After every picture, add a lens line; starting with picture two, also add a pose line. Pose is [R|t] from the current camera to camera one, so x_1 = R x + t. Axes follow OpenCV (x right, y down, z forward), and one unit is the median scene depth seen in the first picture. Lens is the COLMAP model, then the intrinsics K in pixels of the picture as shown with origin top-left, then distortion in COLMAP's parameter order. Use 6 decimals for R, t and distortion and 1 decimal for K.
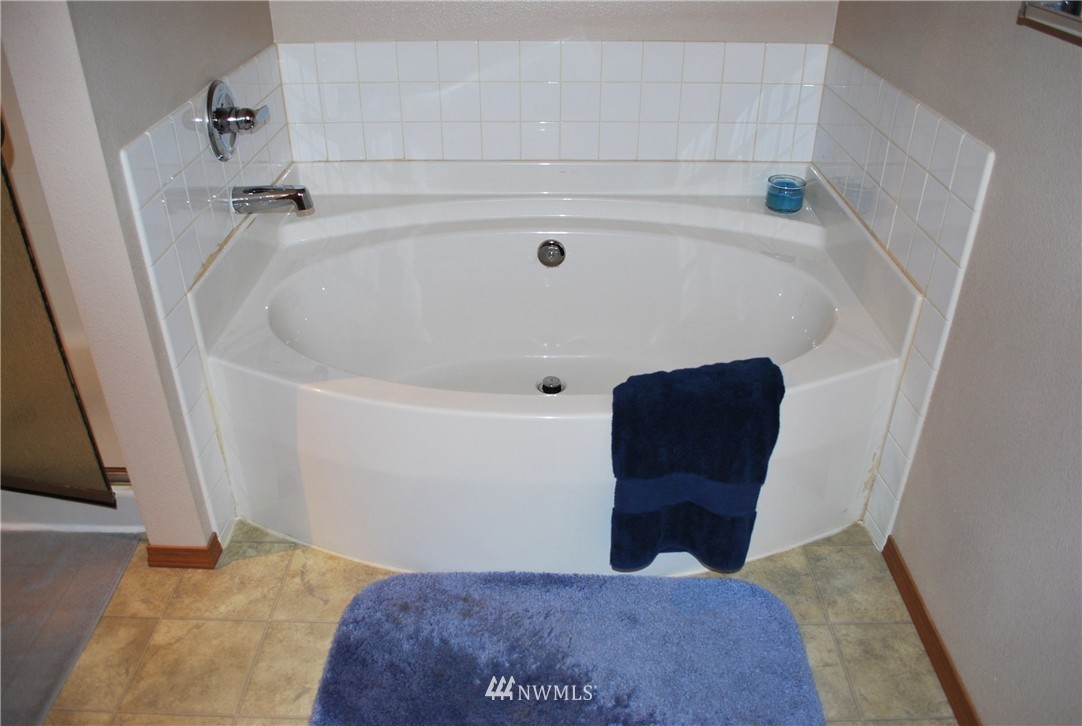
lens RADIAL K [[854.8, 0, 541.0], [0, 854.8, 363.0], [0, 0, 1]] dist [-0.086565, 0.008178]
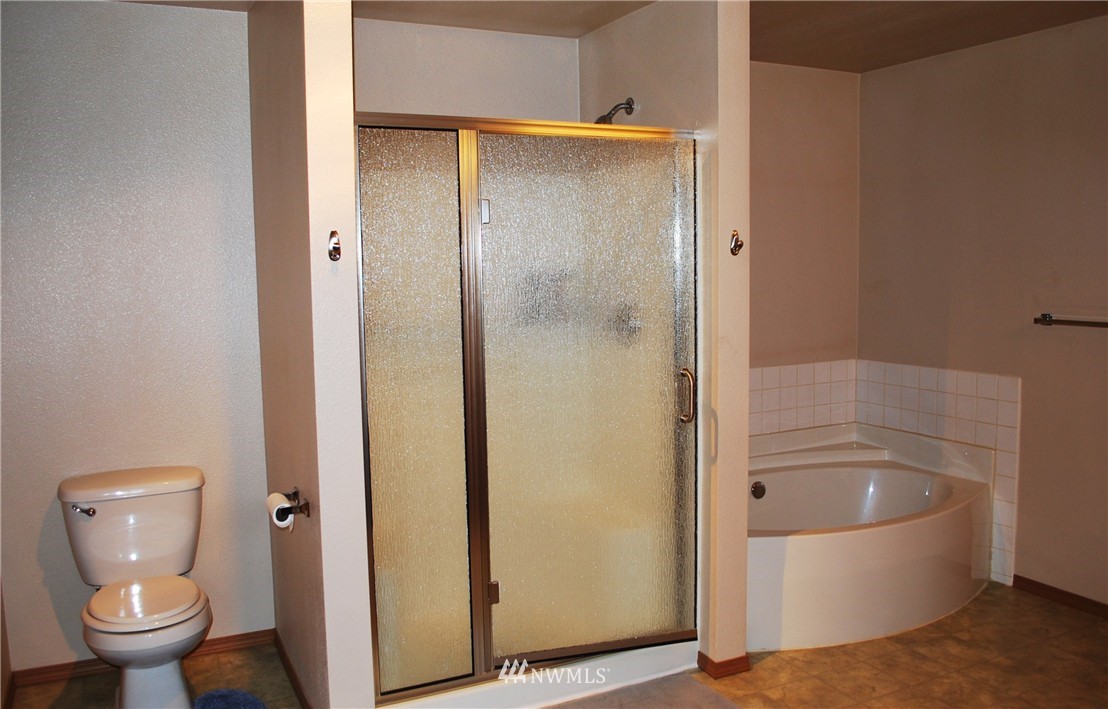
lens RADIAL K [[917.0, 0, 554.0], [0, 917.0, 354.5], [0, 0, 1]] dist [-0.092067, 0.001137]
pose [[0.894058, -0.062920, 0.443511, -1.446806], [0.248671, 0.893232, -0.374565, 0.259563], [-0.372591, 0.445171, 0.814248, -0.525787]]
